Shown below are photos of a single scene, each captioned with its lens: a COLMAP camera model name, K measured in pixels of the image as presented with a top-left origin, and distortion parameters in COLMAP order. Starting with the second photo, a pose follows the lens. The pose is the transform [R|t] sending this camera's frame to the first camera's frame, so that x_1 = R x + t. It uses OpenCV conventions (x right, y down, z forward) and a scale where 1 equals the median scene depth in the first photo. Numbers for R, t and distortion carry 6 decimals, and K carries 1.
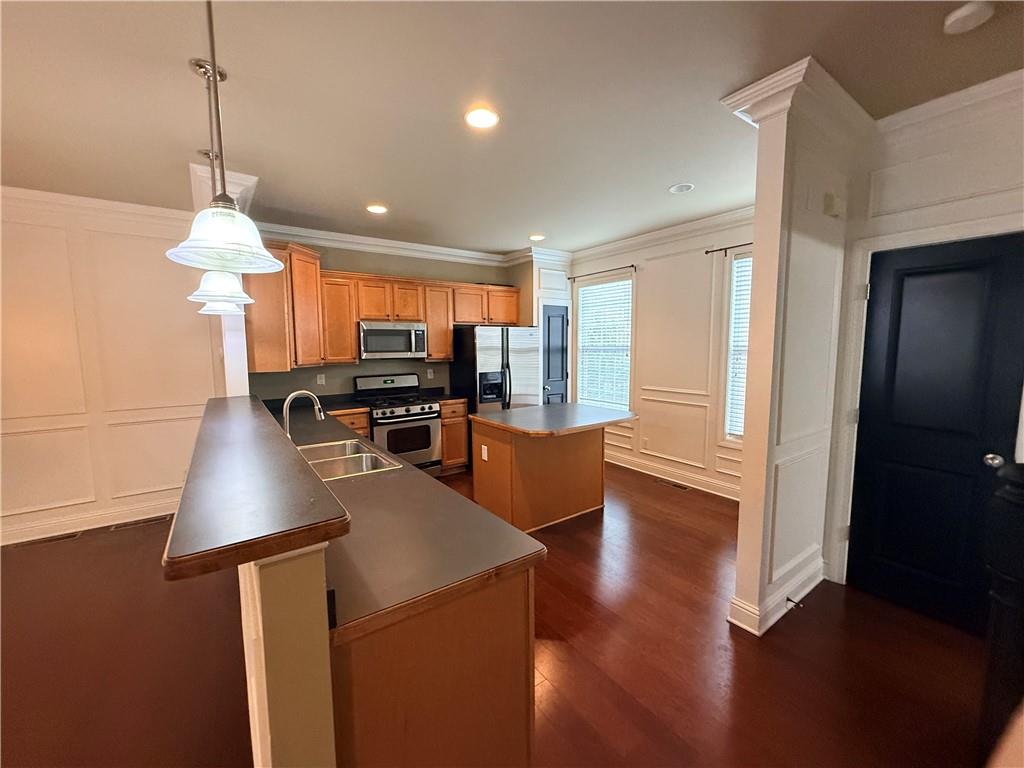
lens RADIAL K [[409.7, 0, 508.1], [0, 409.7, 385.4], [0, 0, 1]] dist [0.001606, 0.000170]
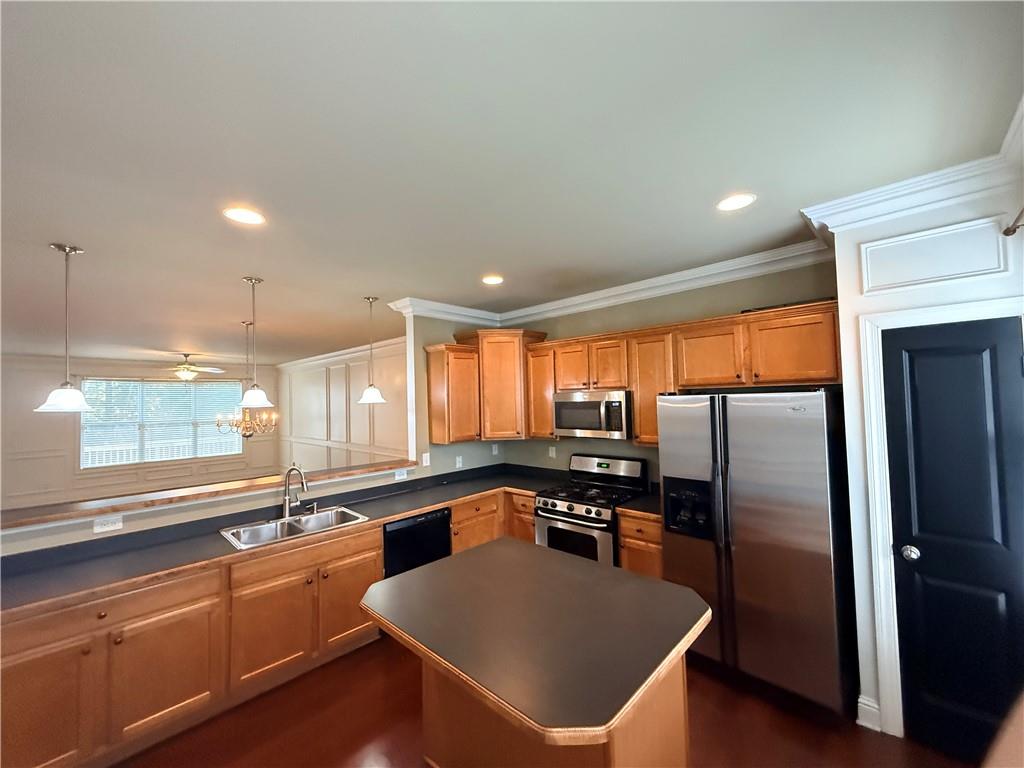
lens RADIAL K [[409.7, 0, 510.2], [0, 409.7, 383.1], [0, 0, 1]] dist [0.001606, 0.000170]
pose [[0.192334, -0.033694, -0.980751, 0.450680], [-0.072084, 0.996225, -0.048362, -0.115539], [0.978678, 0.079998, 0.189180, 0.660947]]
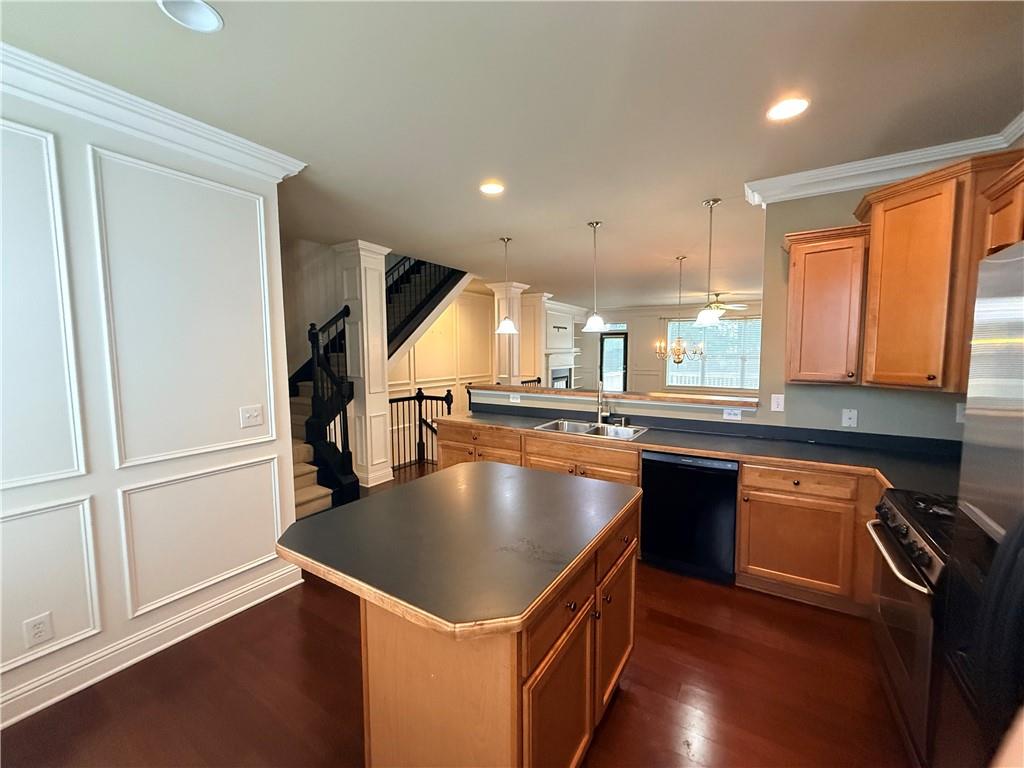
lens RADIAL K [[409.7, 0, 507.9], [0, 409.7, 383.5], [0, 0, 1]] dist [0.001606, 0.000170]
pose [[-0.924781, 0.041470, -0.378232, 0.194404], [-0.025983, 0.984840, 0.171508, -0.112040], [0.379611, 0.168435, -0.909684, 1.071194]]
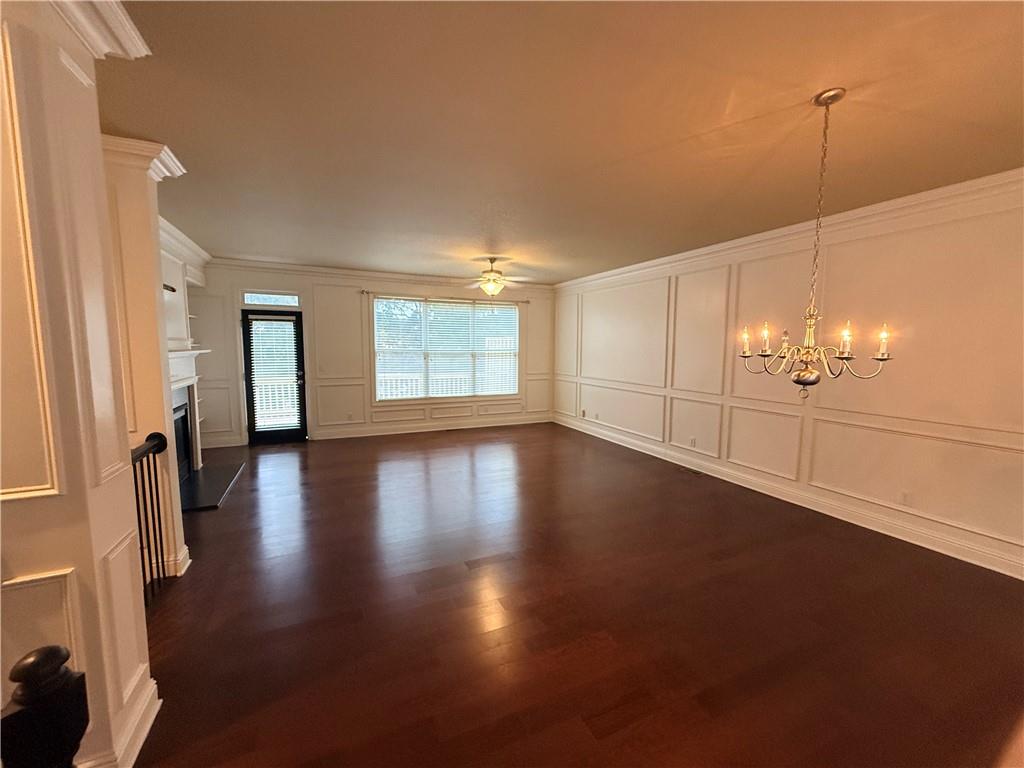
lens RADIAL K [[409.7, 0, 507.6], [0, 409.7, 384.8], [0, 0, 1]] dist [0.001606, 0.000170]
pose [[-0.185990, 0.105286, -0.976894, -0.176013], [-0.098046, 0.987291, 0.125073, -0.011299], [0.977648, 0.119043, -0.173303, 0.015877]]
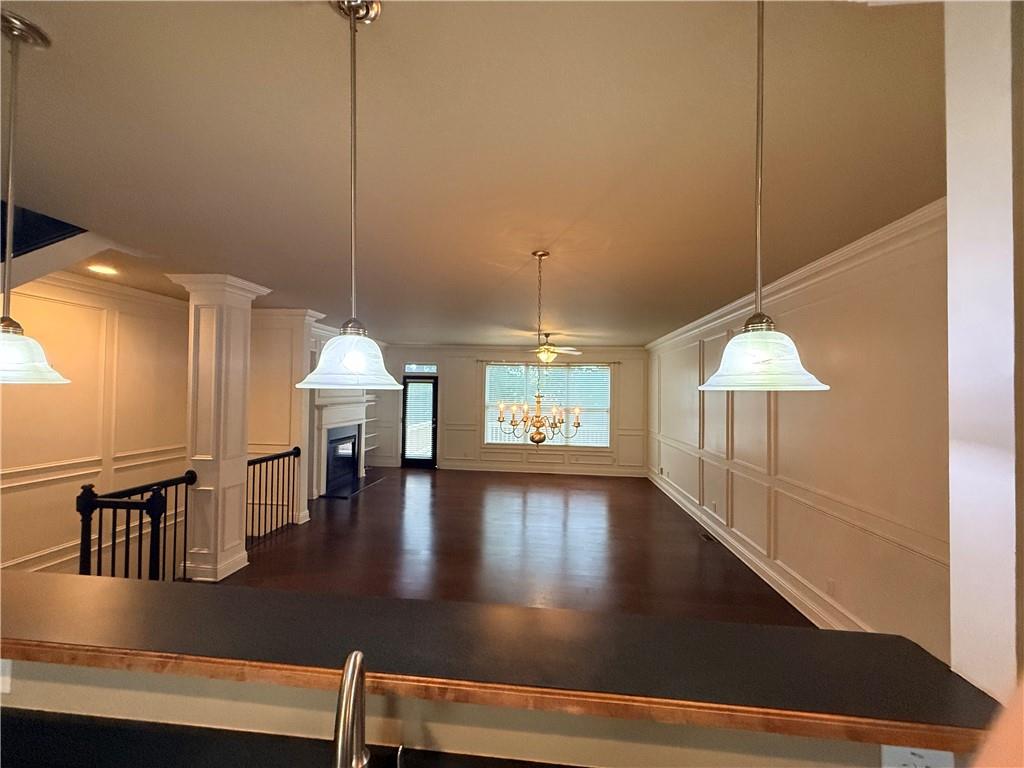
lens RADIAL K [[409.7, 0, 509.6], [0, 409.7, 384.7], [0, 0, 1]] dist [0.001606, 0.000170]
pose [[-0.654620, -0.014412, -0.755821, -0.164183], [-0.082258, 0.995239, 0.052268, -0.100420], [0.751469, 0.096388, -0.652689, 0.589000]]
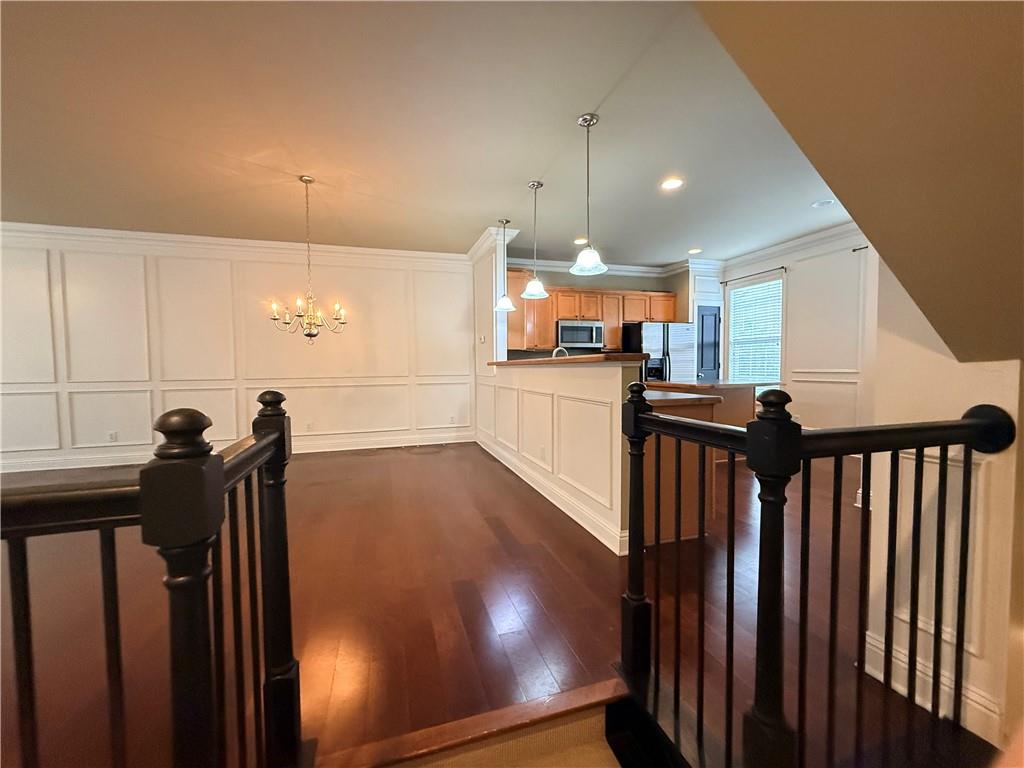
lens RADIAL K [[409.7, 0, 509.6], [0, 409.7, 385.8], [0, 0, 1]] dist [0.001606, 0.000170]
pose [[0.952166, 0.011369, -0.305370, -0.080070], [-0.026352, 0.998640, -0.044989, 0.122037], [0.304443, 0.050884, 0.951170, -0.343927]]
